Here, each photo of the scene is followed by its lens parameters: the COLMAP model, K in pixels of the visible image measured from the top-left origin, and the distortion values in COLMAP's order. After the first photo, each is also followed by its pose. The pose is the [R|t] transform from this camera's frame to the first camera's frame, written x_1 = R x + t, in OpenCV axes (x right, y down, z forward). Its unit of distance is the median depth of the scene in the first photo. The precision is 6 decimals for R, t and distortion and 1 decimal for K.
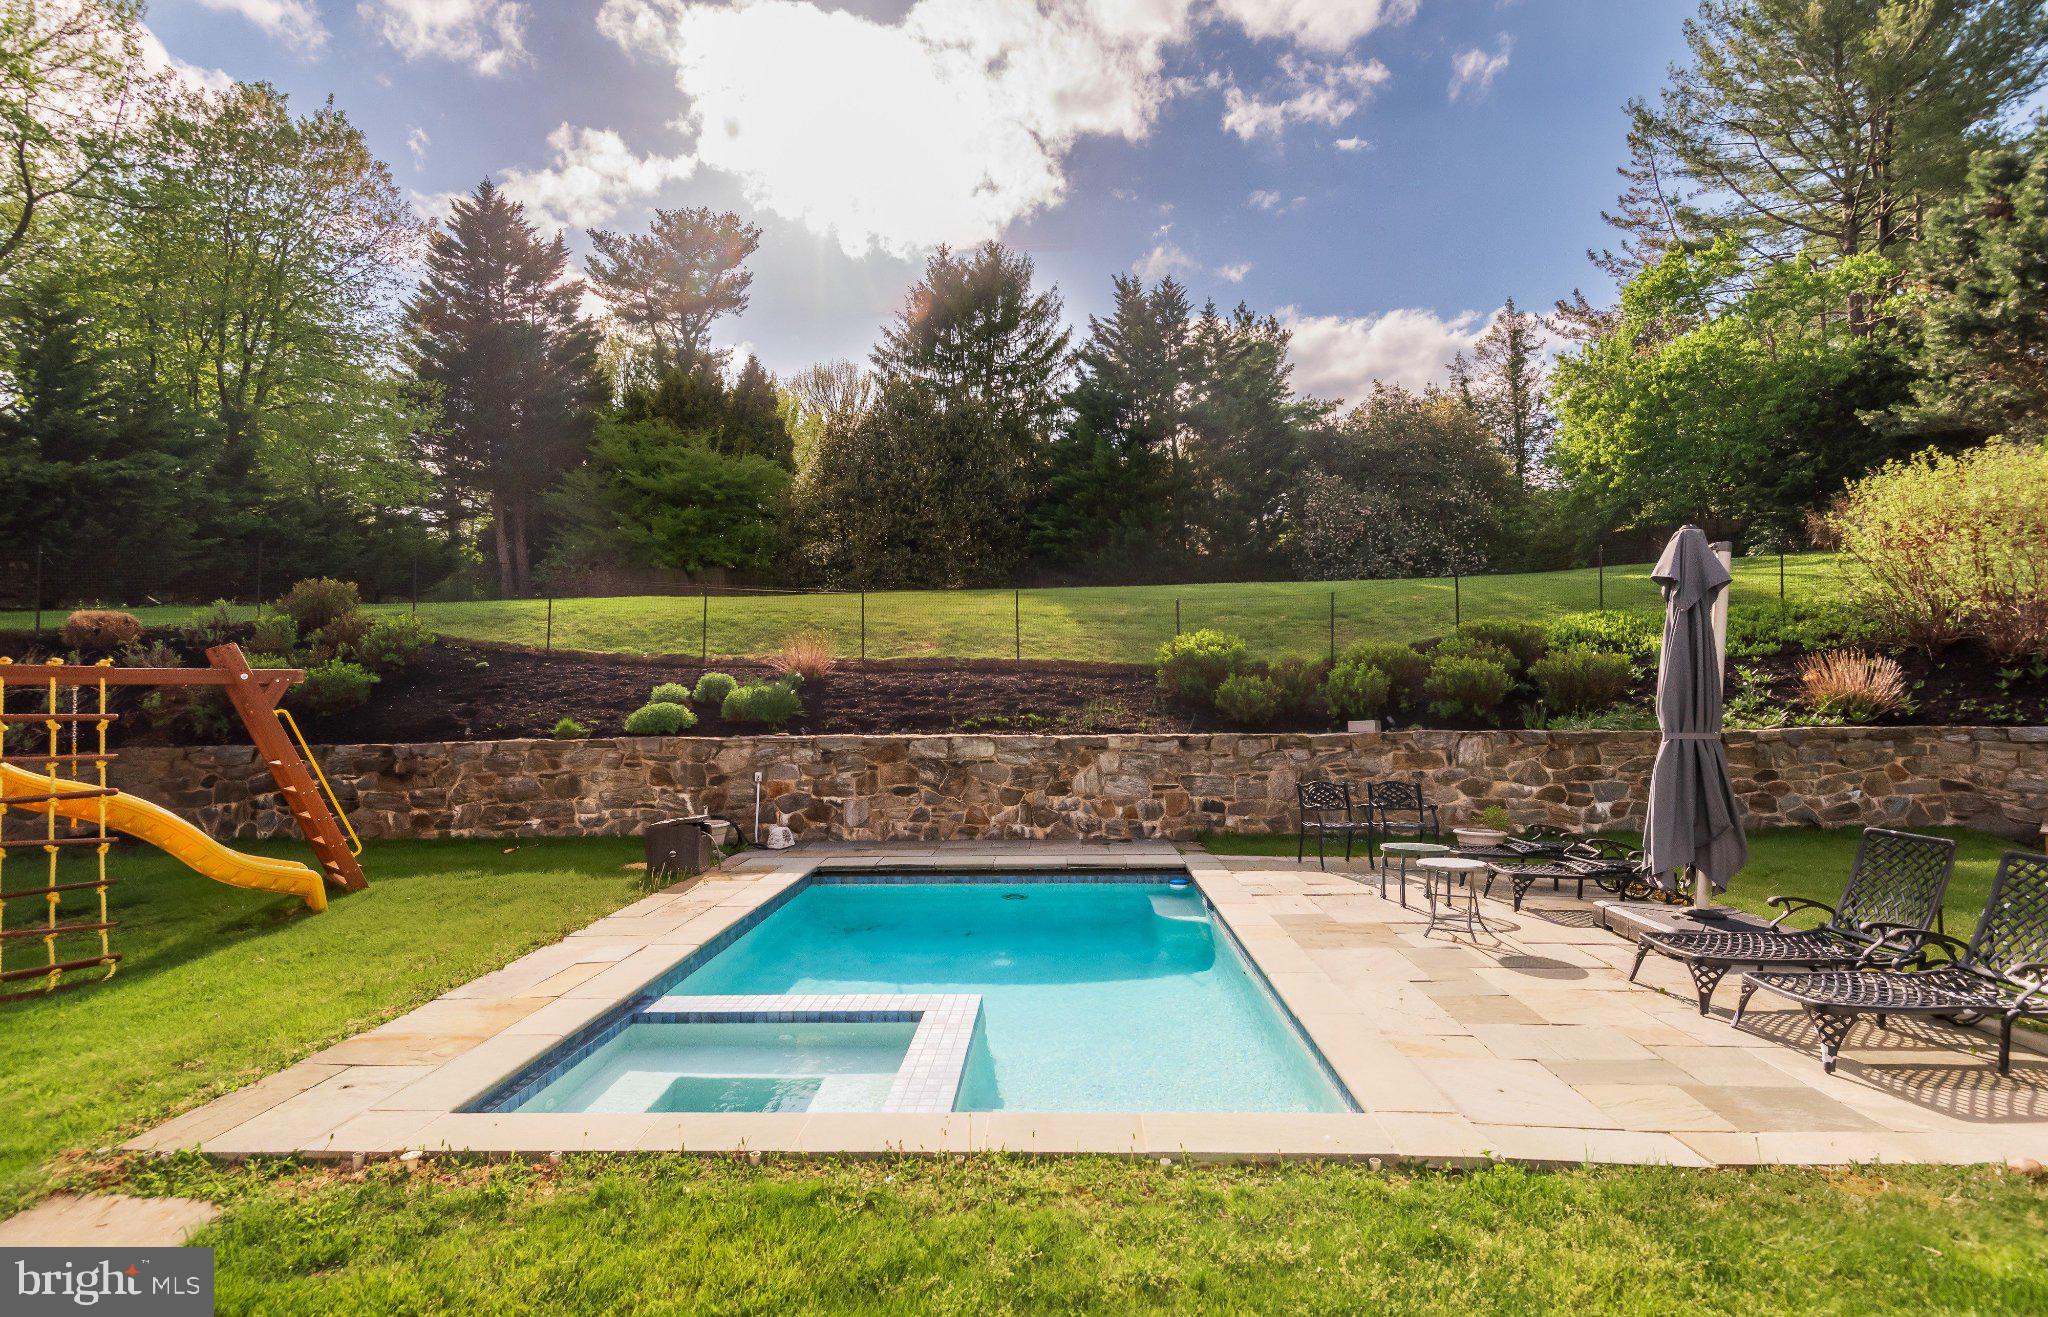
lens RADIAL K [[945.1, 0, 1005.9], [0, 945.1, 677.4], [0, 0, 1]] dist [0.021194, -0.009003]
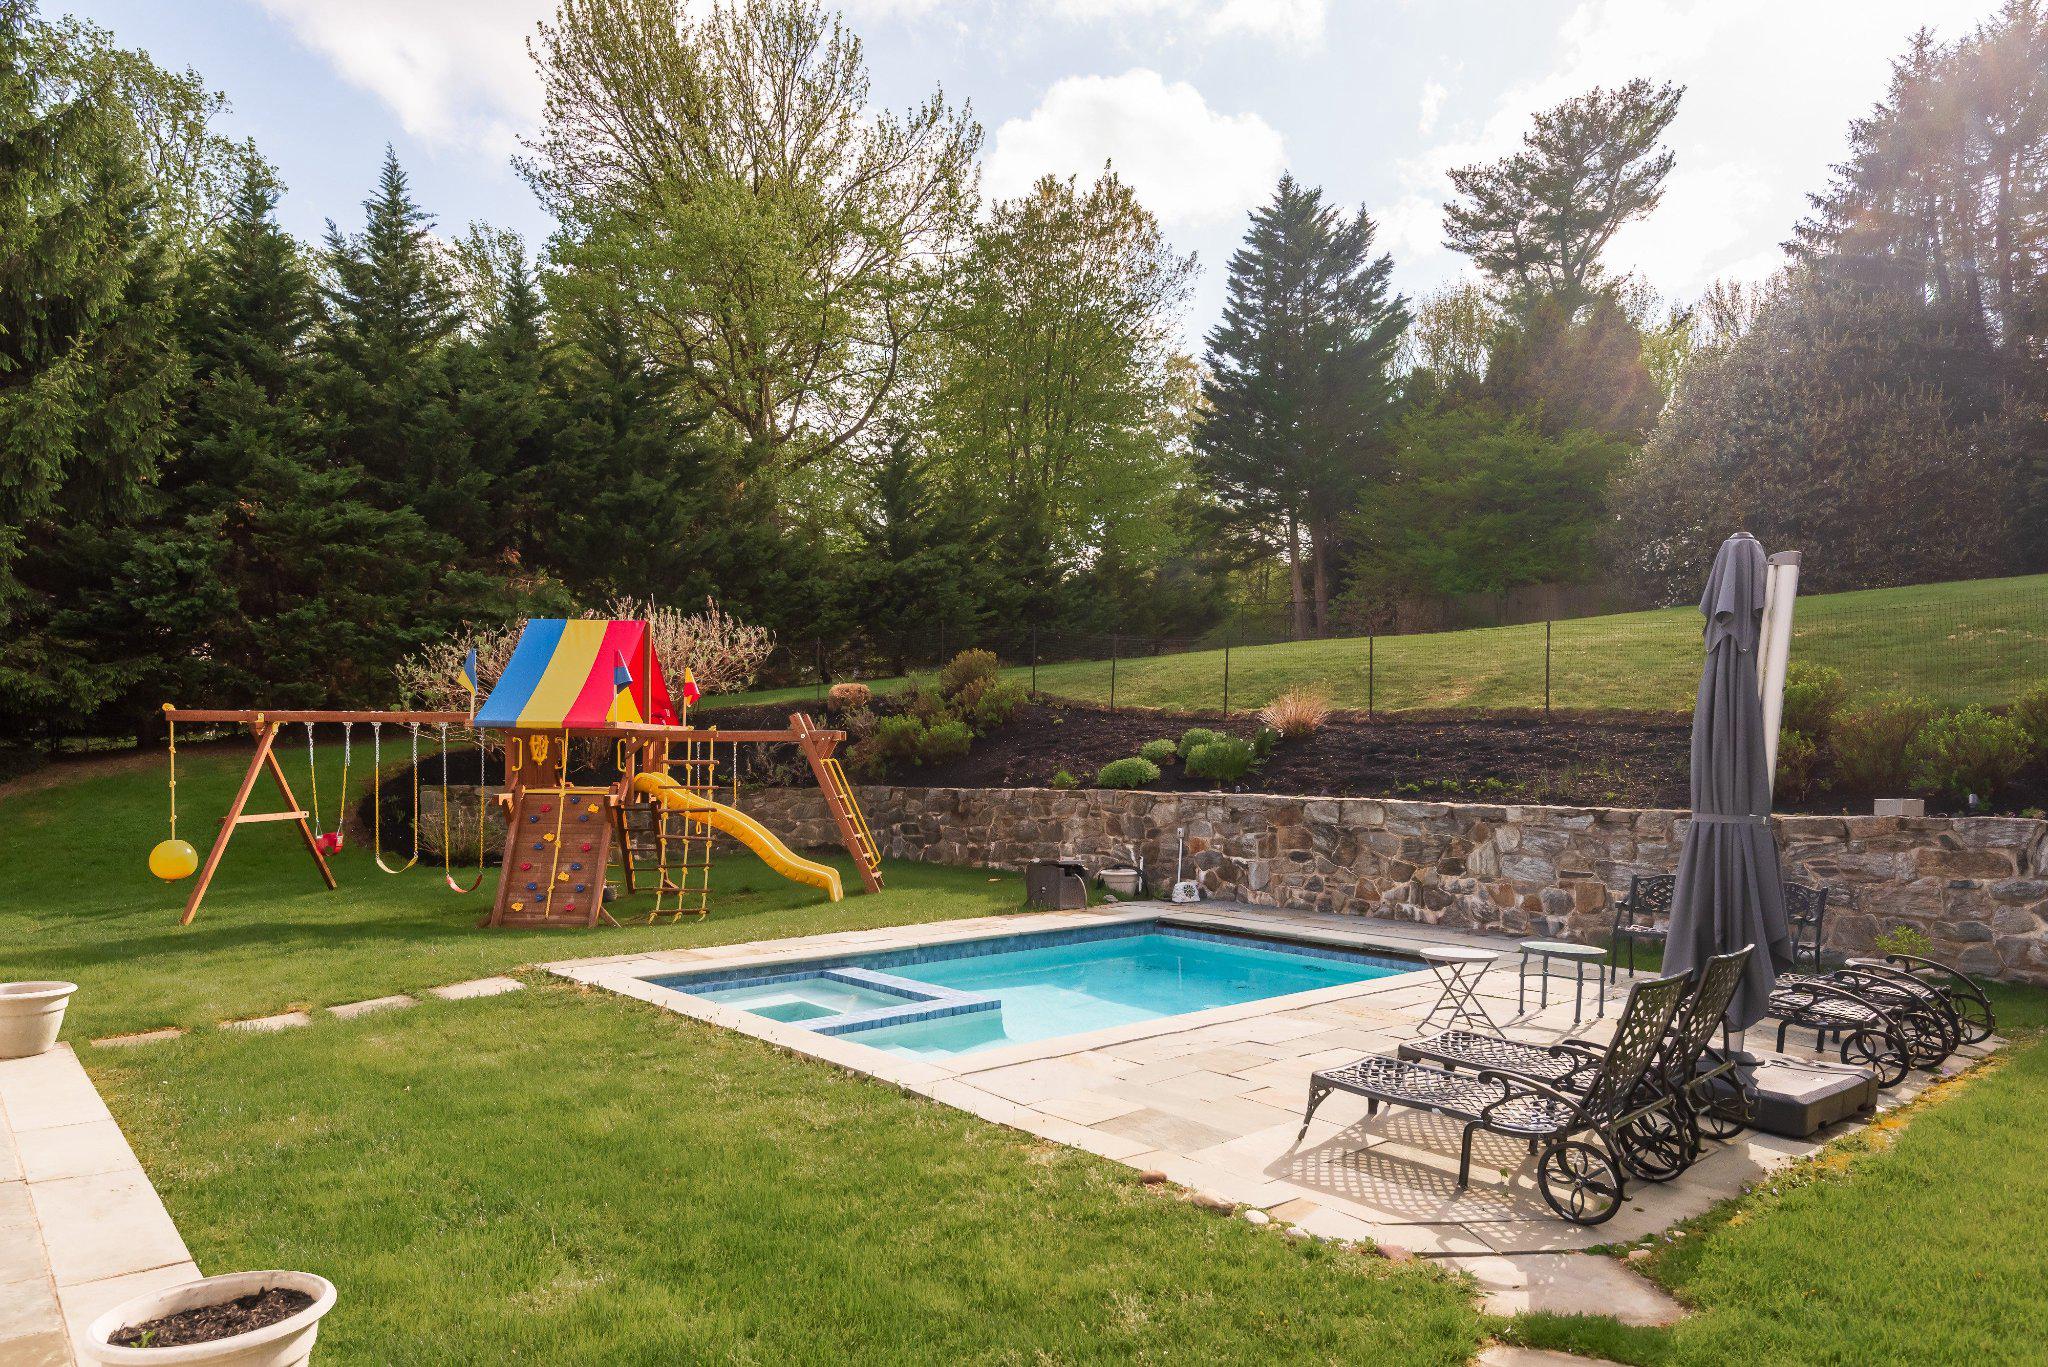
lens RADIAL K [[1251.2, 0, 1054.9], [0, 1251.2, 787.0], [0, 0, 1]] dist [0.037994, -0.015085]
pose [[0.702977, 0.030583, -0.710555, 0.596947], [0.004496, 0.998864, 0.047440, -0.008123], [0.711199, -0.036544, 0.702041, -0.038477]]
